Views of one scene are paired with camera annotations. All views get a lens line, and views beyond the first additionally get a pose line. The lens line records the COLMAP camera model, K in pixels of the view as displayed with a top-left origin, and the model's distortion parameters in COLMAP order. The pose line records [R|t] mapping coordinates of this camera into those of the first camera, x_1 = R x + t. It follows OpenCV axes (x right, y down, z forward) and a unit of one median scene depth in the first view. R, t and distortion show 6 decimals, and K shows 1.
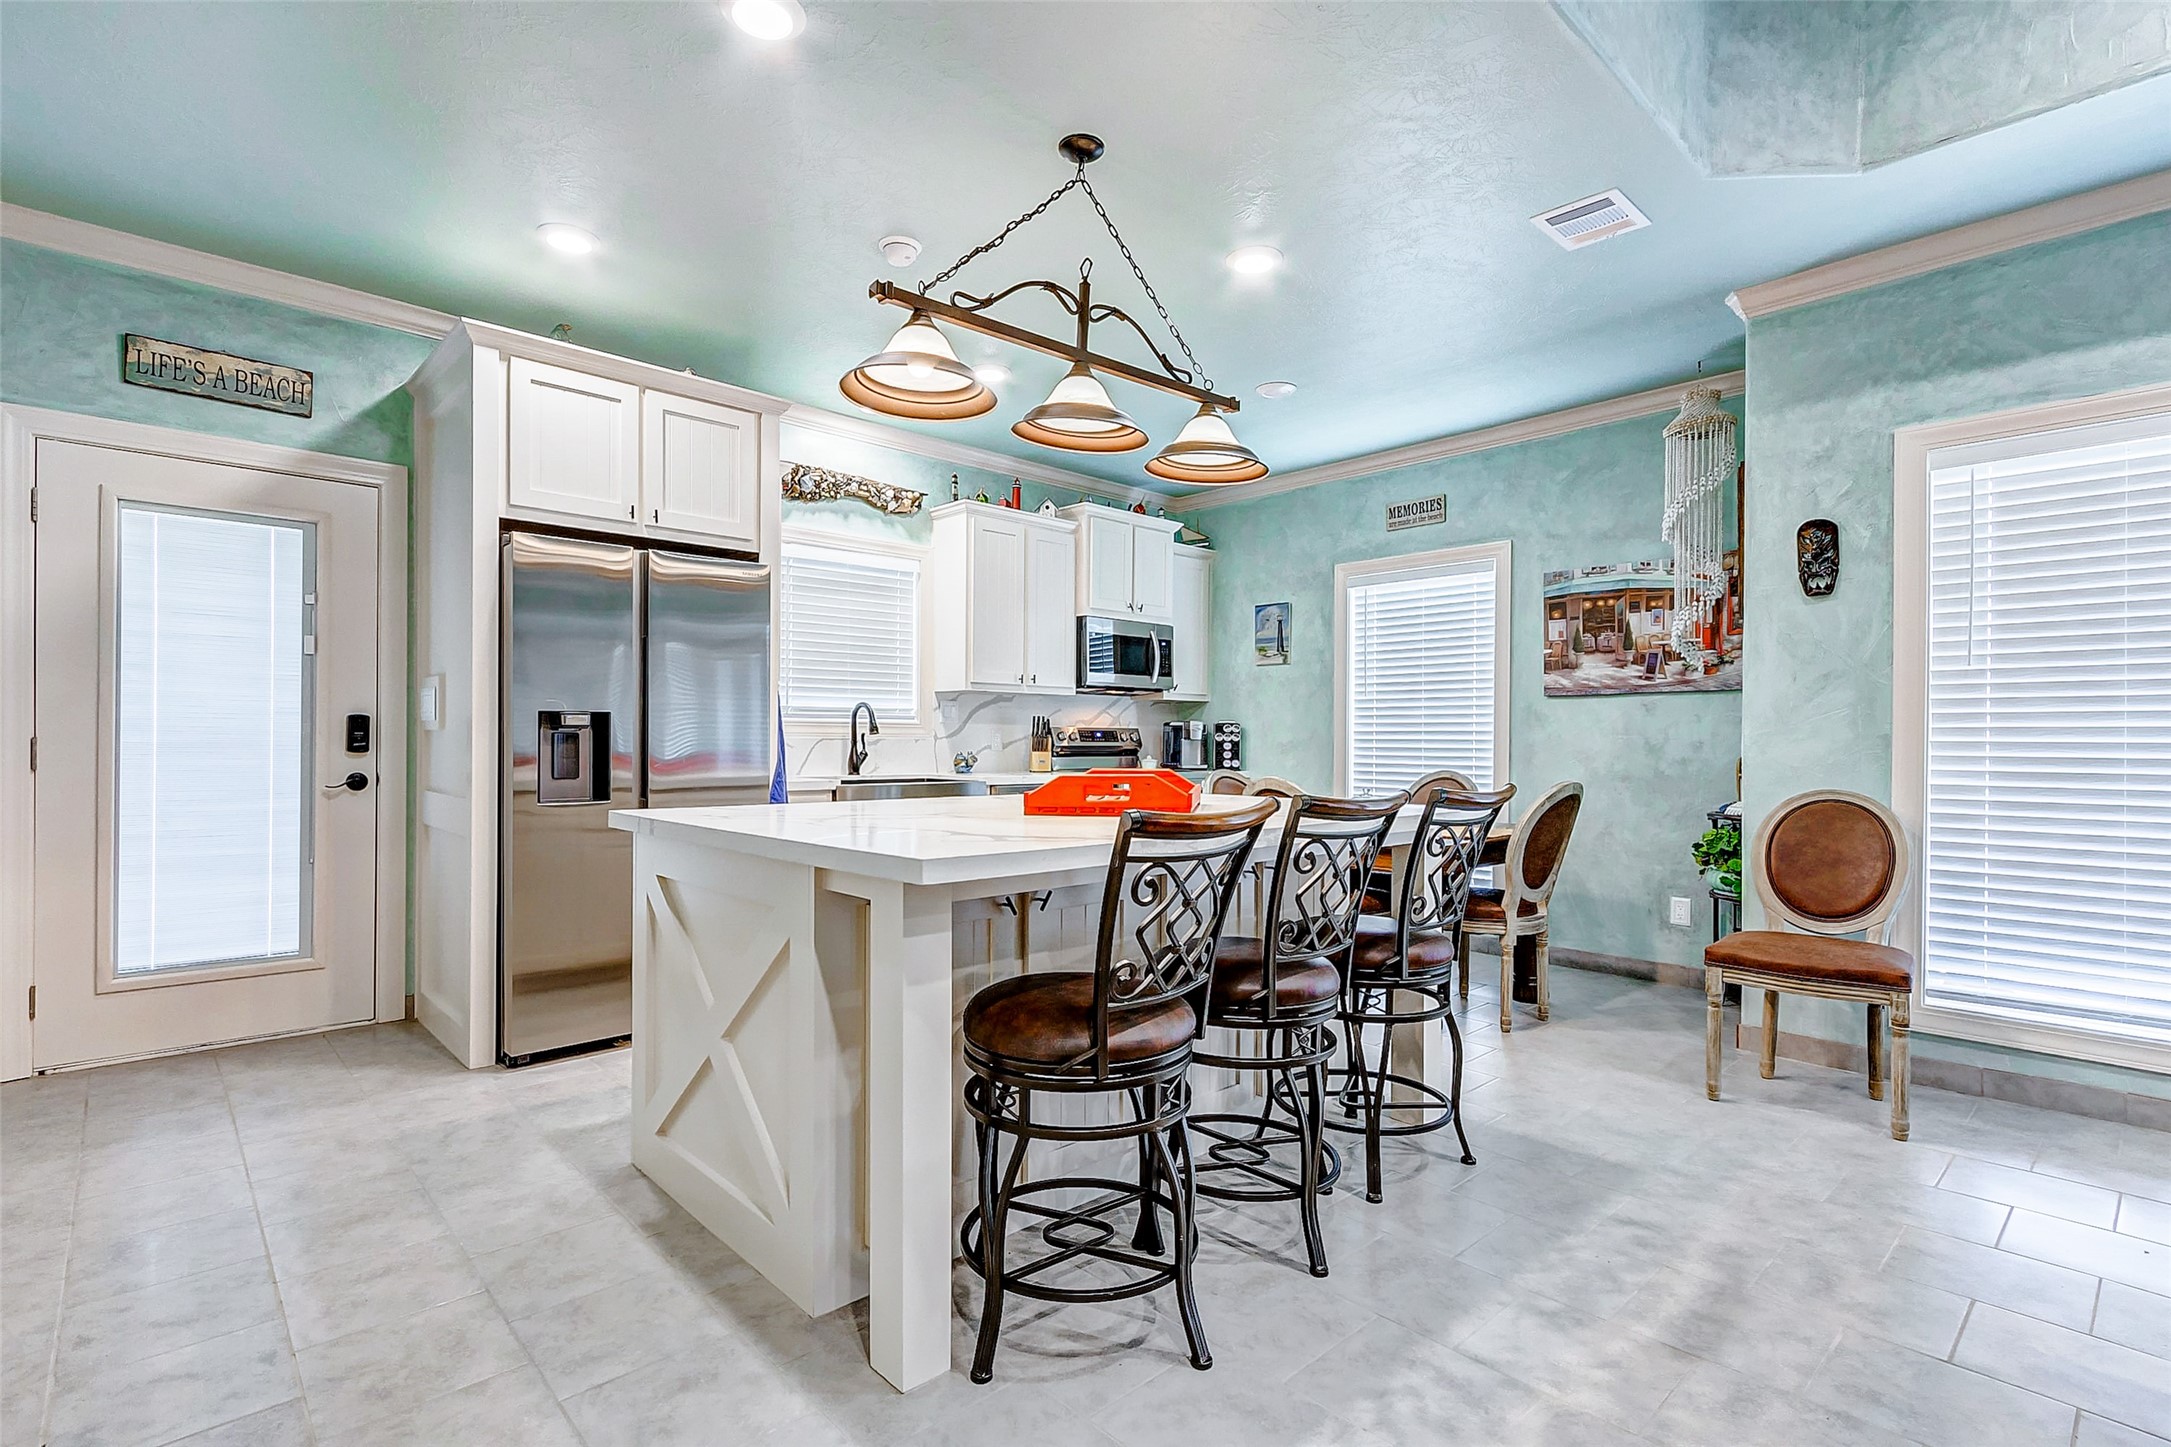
lens RADIAL K [[1019.7, 0, 1051.5], [0, 1019.7, 741.4], [0, 0, 1]] dist [0.004720, -0.001008]
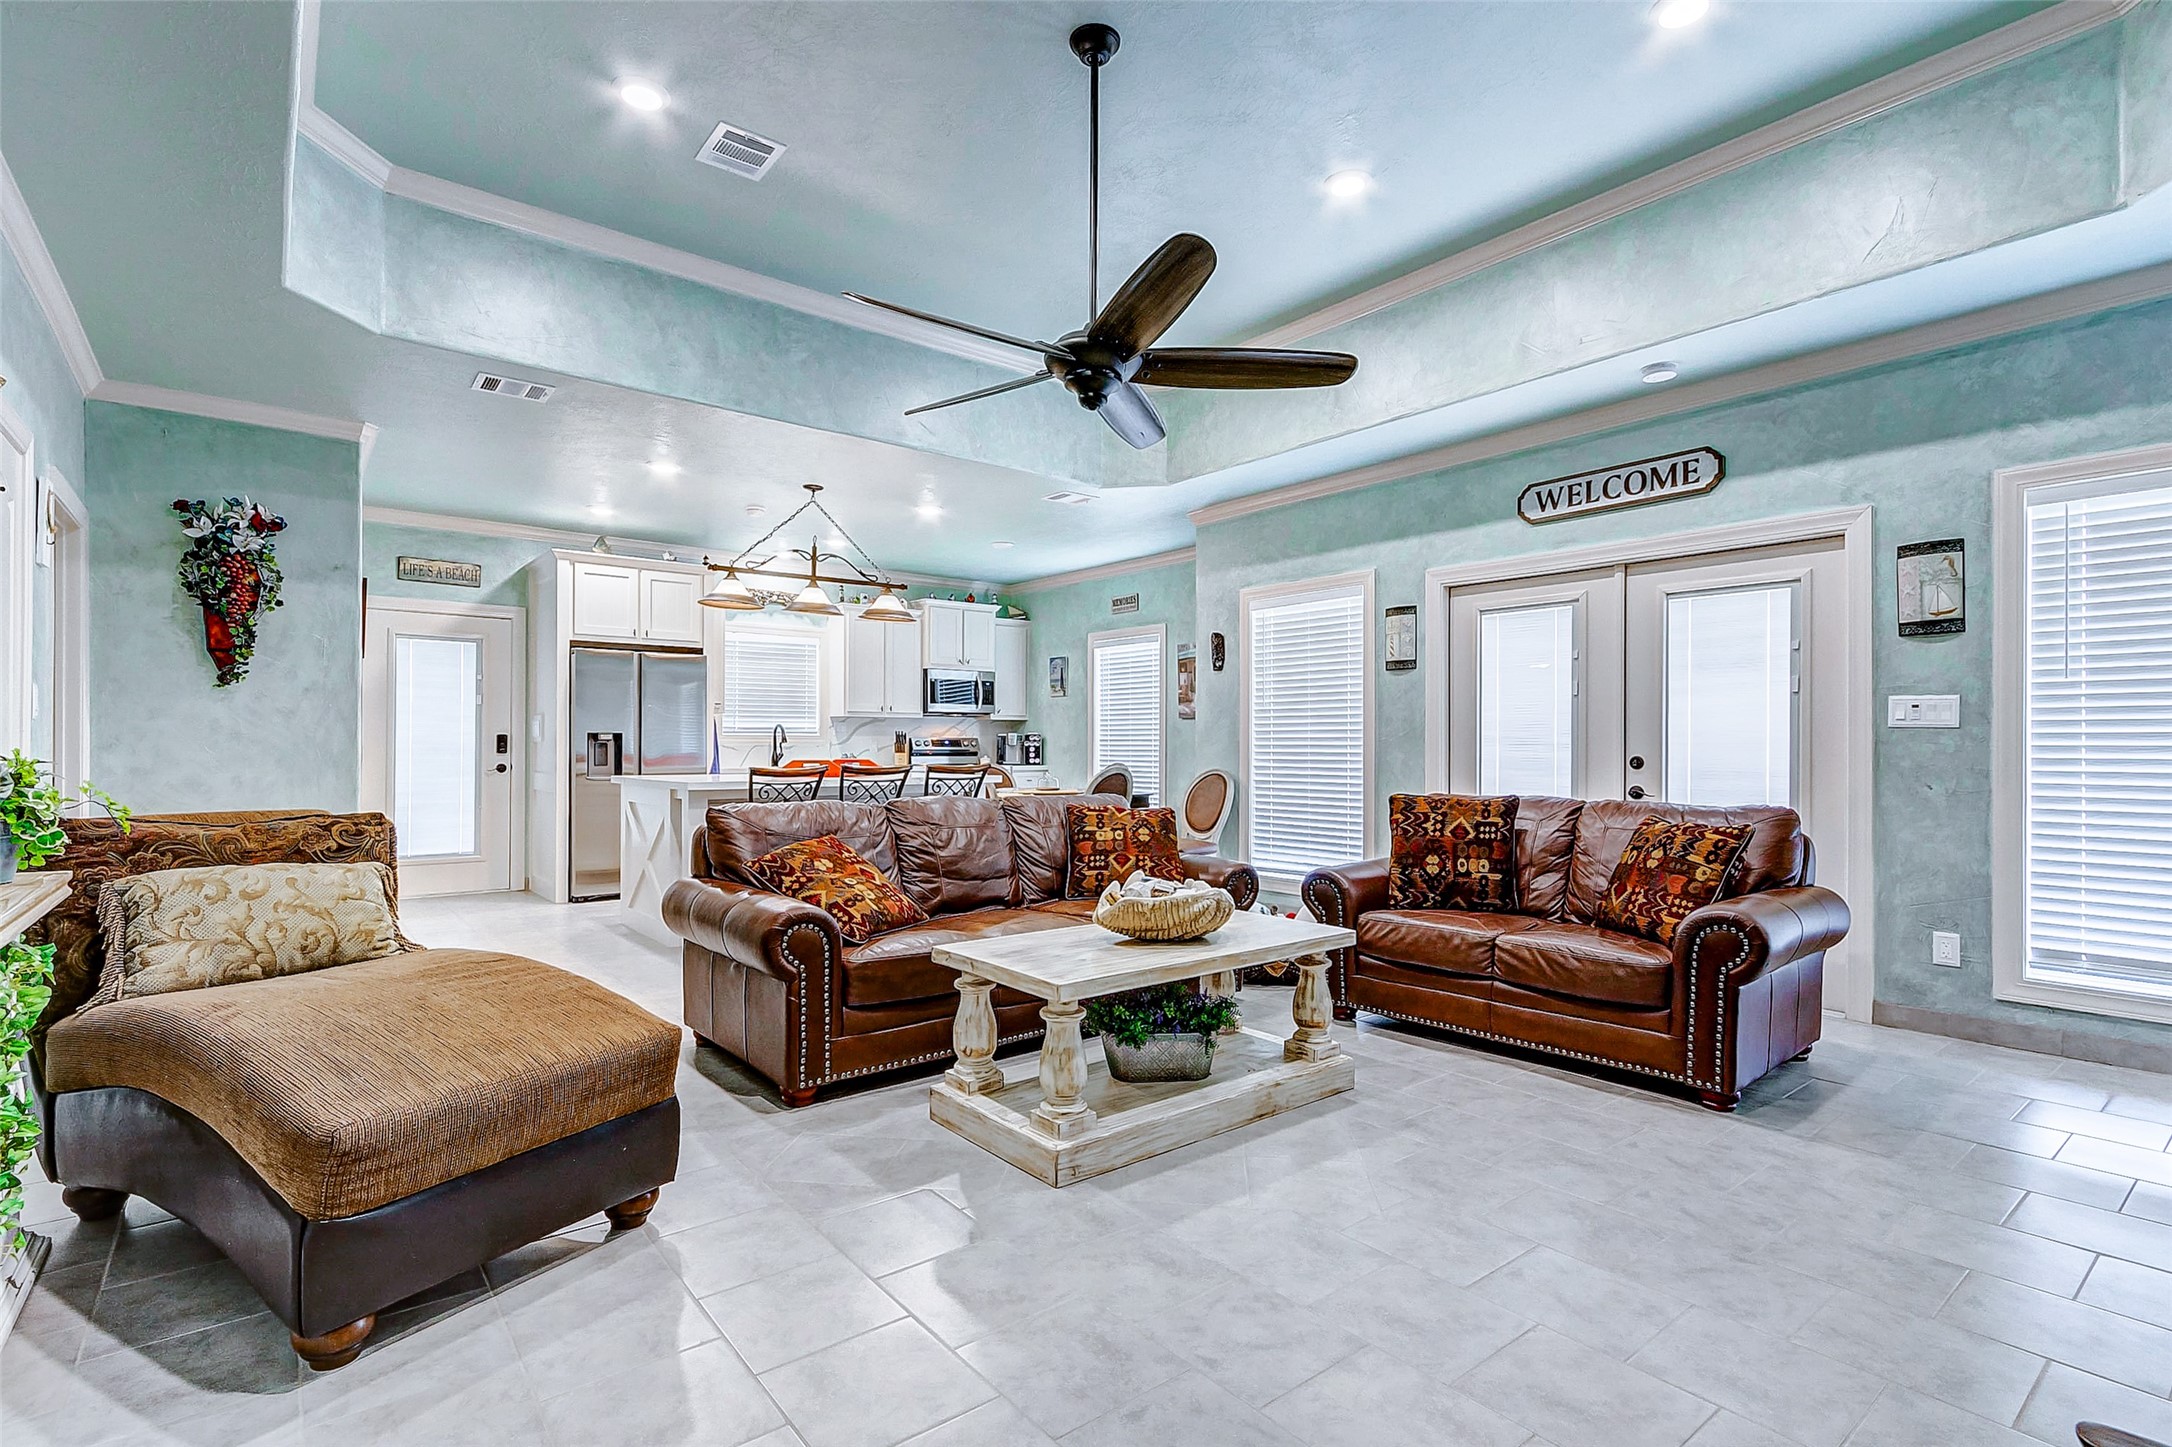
lens RADIAL K [[1020.2, 0, 1058.4], [0, 1020.2, 740.2], [0, 0, 1]] dist [0.004720, -0.001008]
pose [[0.997885, -0.004815, -0.064826, 0.387840], [0.004341, 0.999963, -0.007452, 0.003131], [0.064859, 0.007154, 0.997869, -0.667102]]
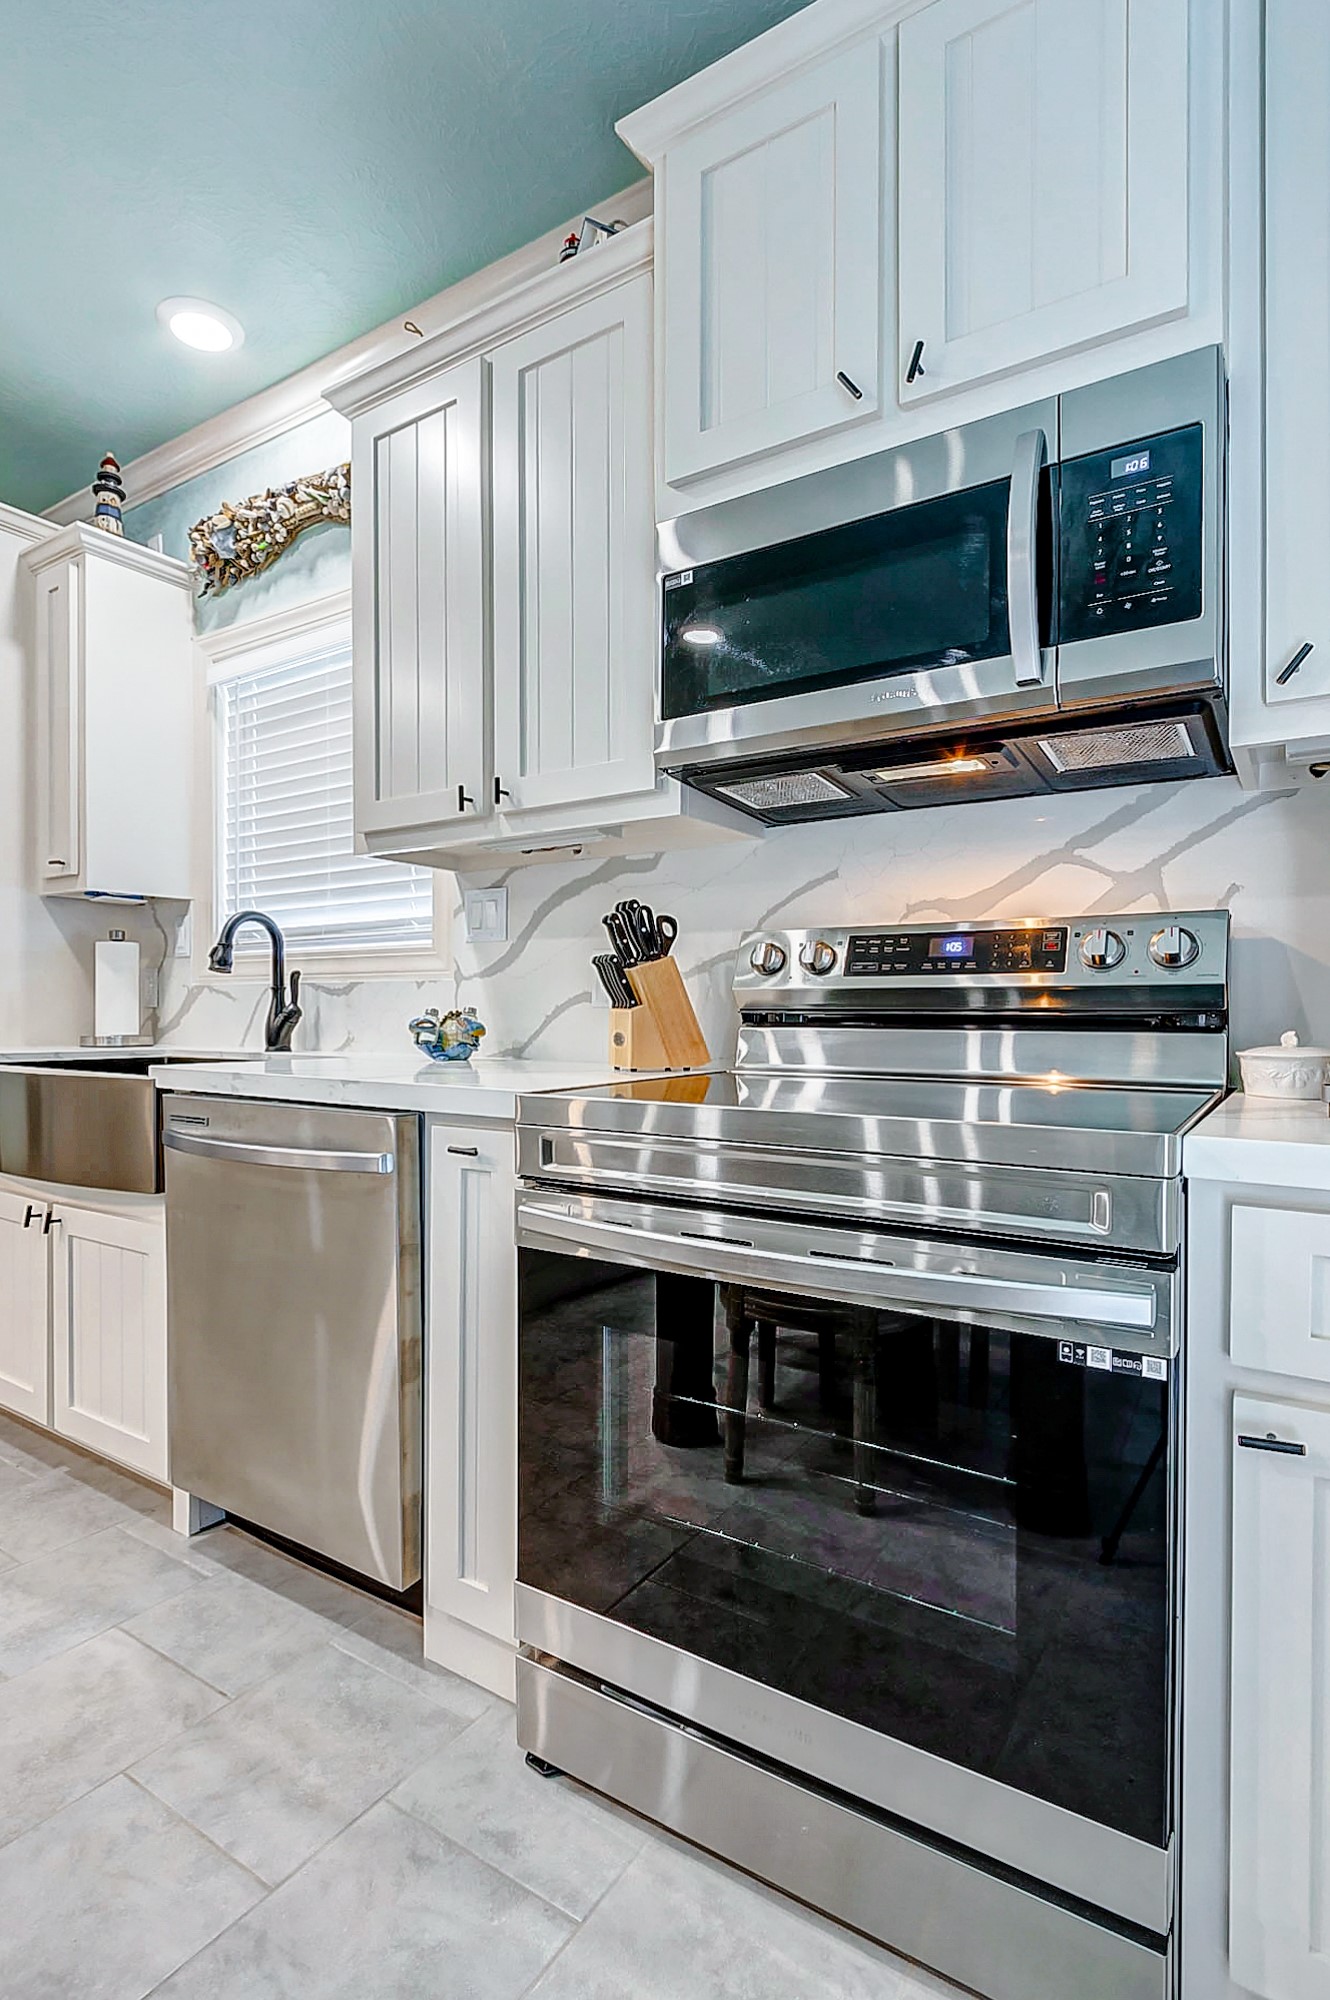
lens RADIAL K [[886.0, 0, 651.7], [0, 886.0, 1003.1], [0, 0, 1]] dist [0.004571, 0.000062]
pose [[0.290068, -0.002604, -0.957002, 0.298980], [0.005383, 0.999985, -0.001089, 0.009289], [0.956991, -0.004835, 0.290078, 1.045917]]
